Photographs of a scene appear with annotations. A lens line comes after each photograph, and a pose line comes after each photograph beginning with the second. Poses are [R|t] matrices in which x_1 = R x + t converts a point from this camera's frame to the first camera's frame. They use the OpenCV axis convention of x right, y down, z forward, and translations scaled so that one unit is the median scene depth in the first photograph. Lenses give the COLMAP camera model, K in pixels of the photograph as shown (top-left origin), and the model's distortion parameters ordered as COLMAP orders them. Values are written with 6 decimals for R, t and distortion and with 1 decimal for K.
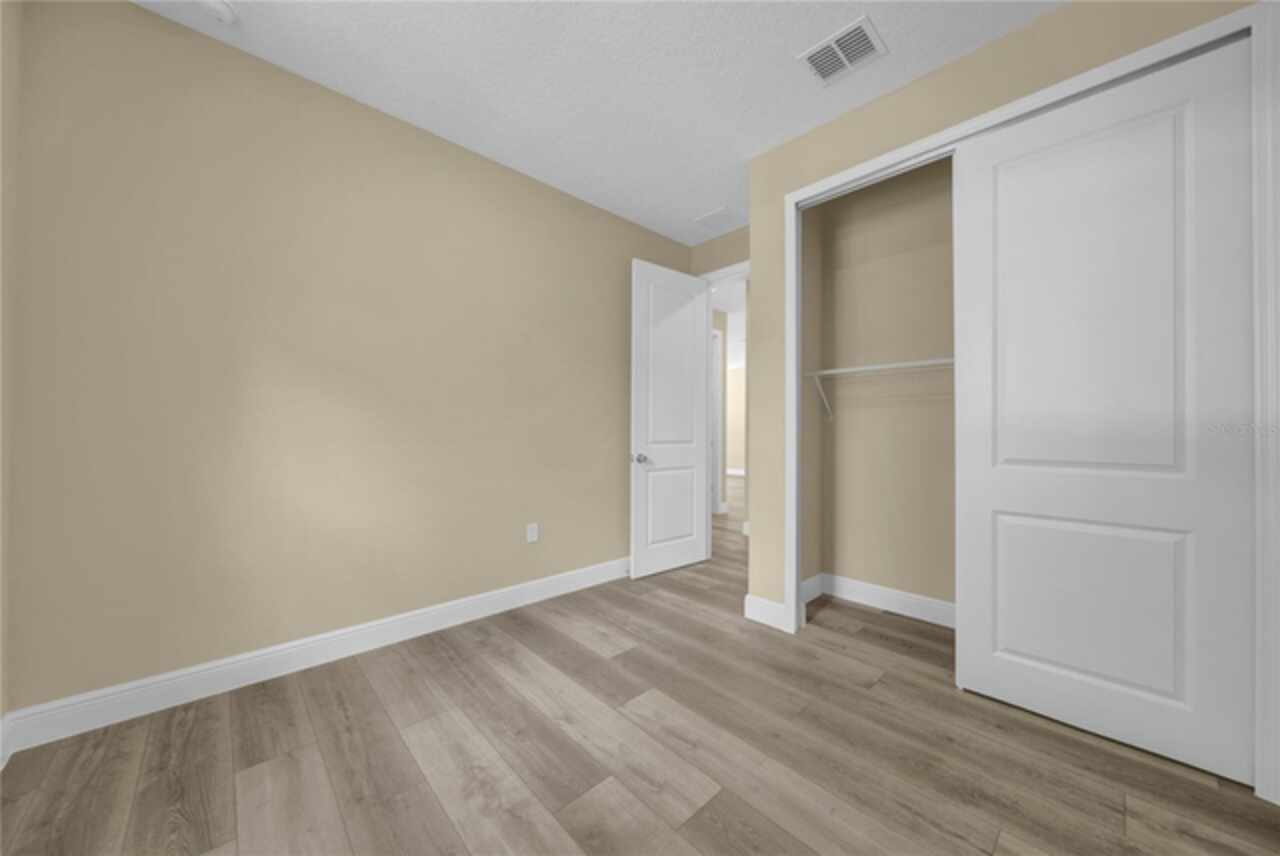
lens RADIAL K [[451.6, 0, 639.2], [0, 451.6, 428.7], [0, 0, 1]] dist [-0.001834, 0.000458]
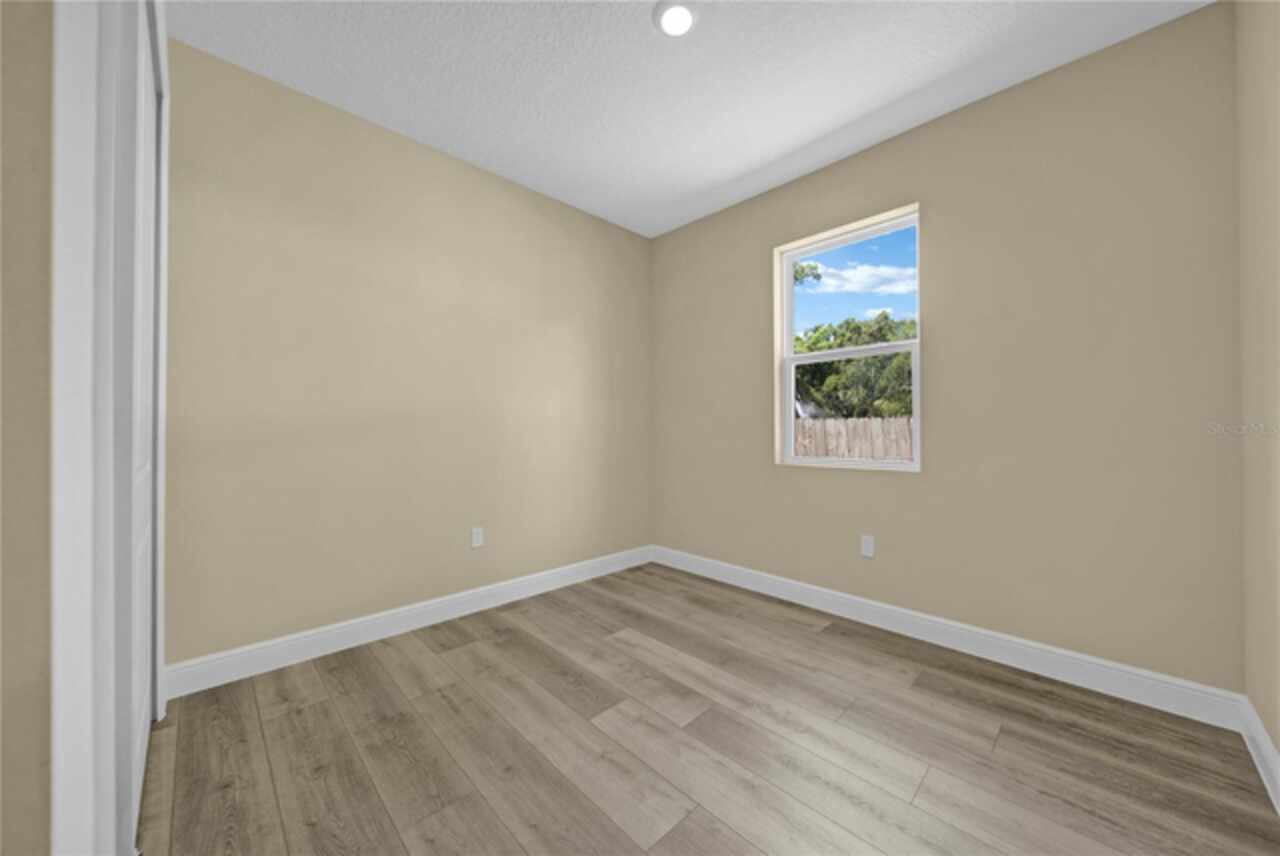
lens RADIAL K [[451.6, 0, 639.9], [0, 451.6, 430.2], [0, 0, 1]] dist [-0.001834, 0.000458]
pose [[-0.999793, -0.005191, -0.019675, 0.069858], [-0.005074, 0.999969, -0.005972, 0.011574], [0.019706, -0.005870, -0.999789, 2.079665]]
